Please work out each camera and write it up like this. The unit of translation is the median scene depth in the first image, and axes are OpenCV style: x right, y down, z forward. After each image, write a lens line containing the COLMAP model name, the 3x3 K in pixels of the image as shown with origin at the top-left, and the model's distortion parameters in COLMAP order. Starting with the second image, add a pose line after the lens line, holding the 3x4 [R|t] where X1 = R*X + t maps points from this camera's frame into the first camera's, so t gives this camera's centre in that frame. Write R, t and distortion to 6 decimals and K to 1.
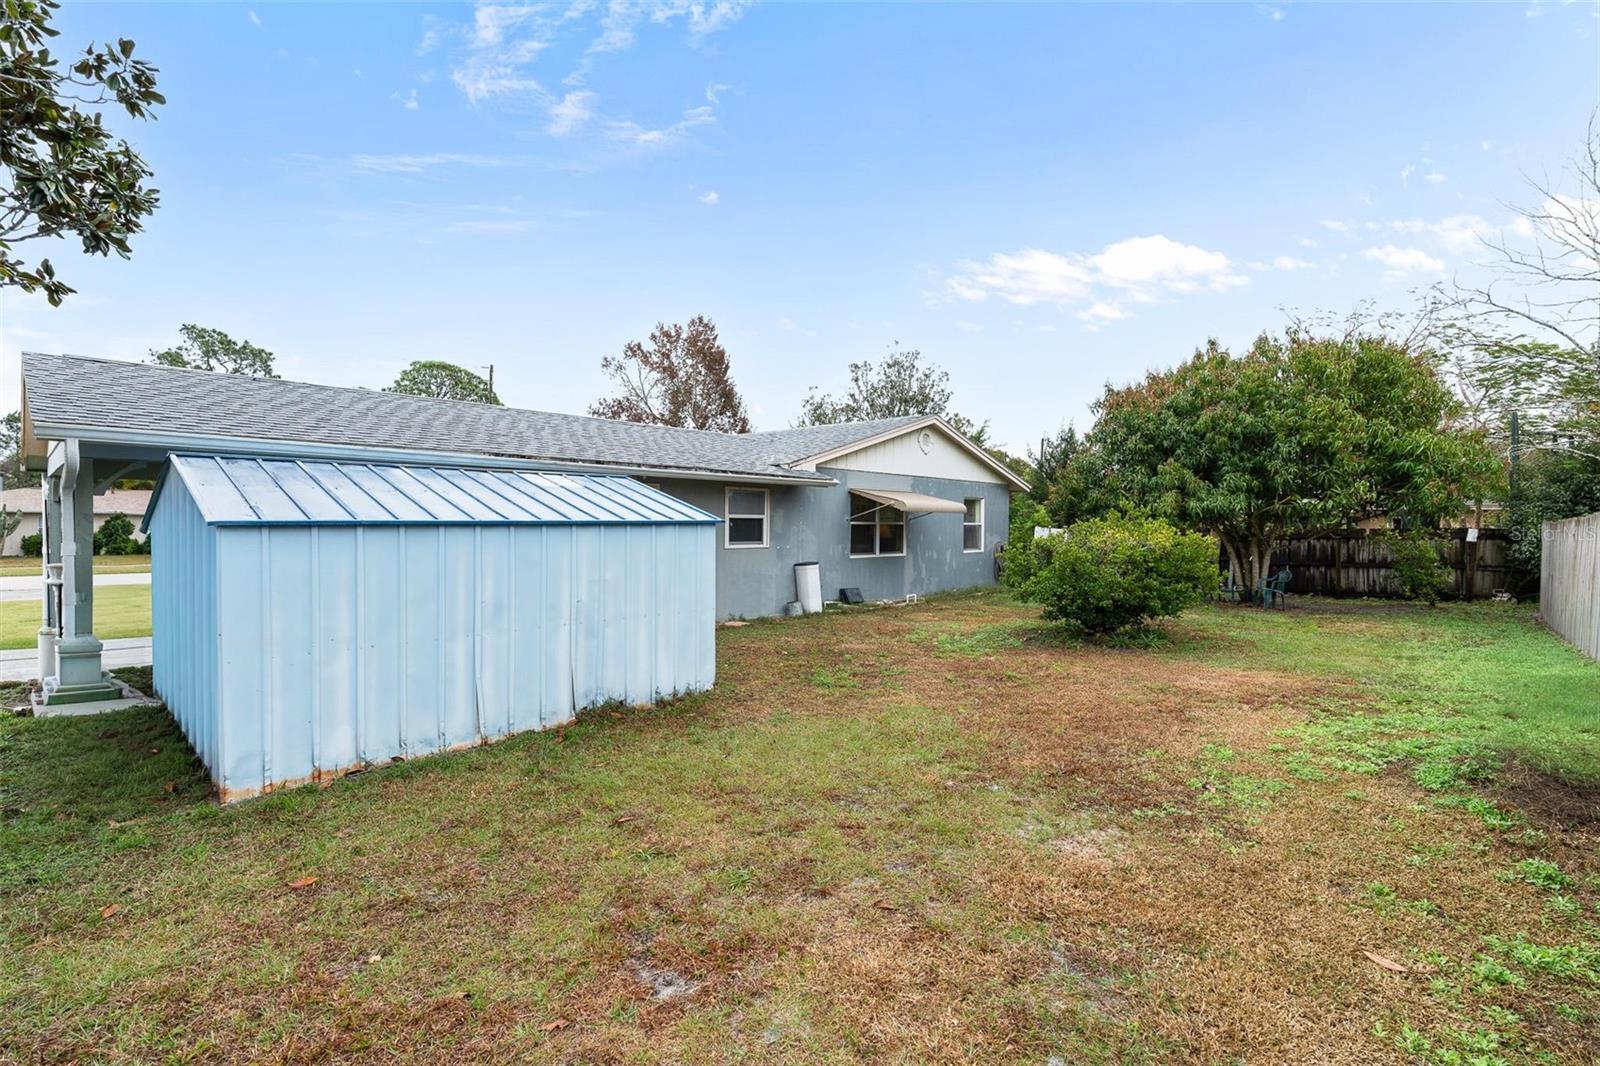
lens RADIAL K [[732.5, 0, 807.8], [0, 732.5, 533.8], [0, 0, 1]] dist [-0.001028, -0.000220]
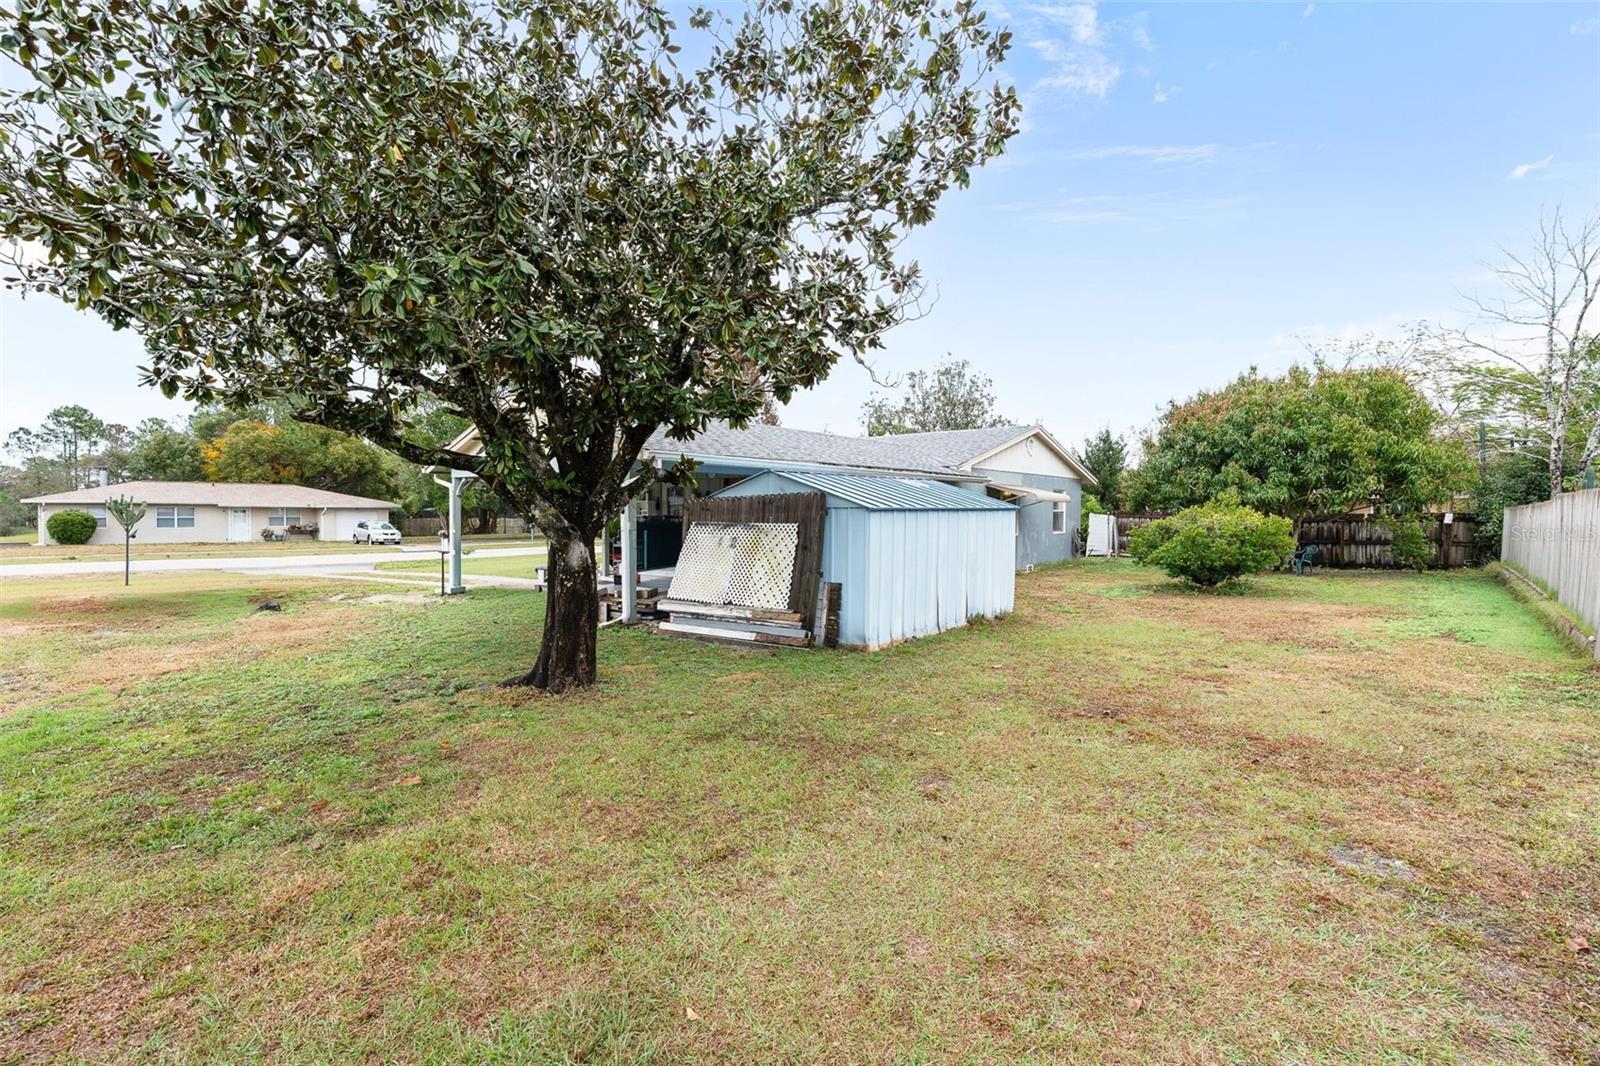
lens RADIAL K [[732.5, 0, 792.0], [0, 732.5, 529.8], [0, 0, 1]] dist [-0.001028, -0.000220]
pose [[0.999678, -0.004099, 0.025043, -0.313957], [0.003859, 0.999946, 0.009609, 0.005872], [-0.025081, -0.009509, 0.999640, -0.289988]]
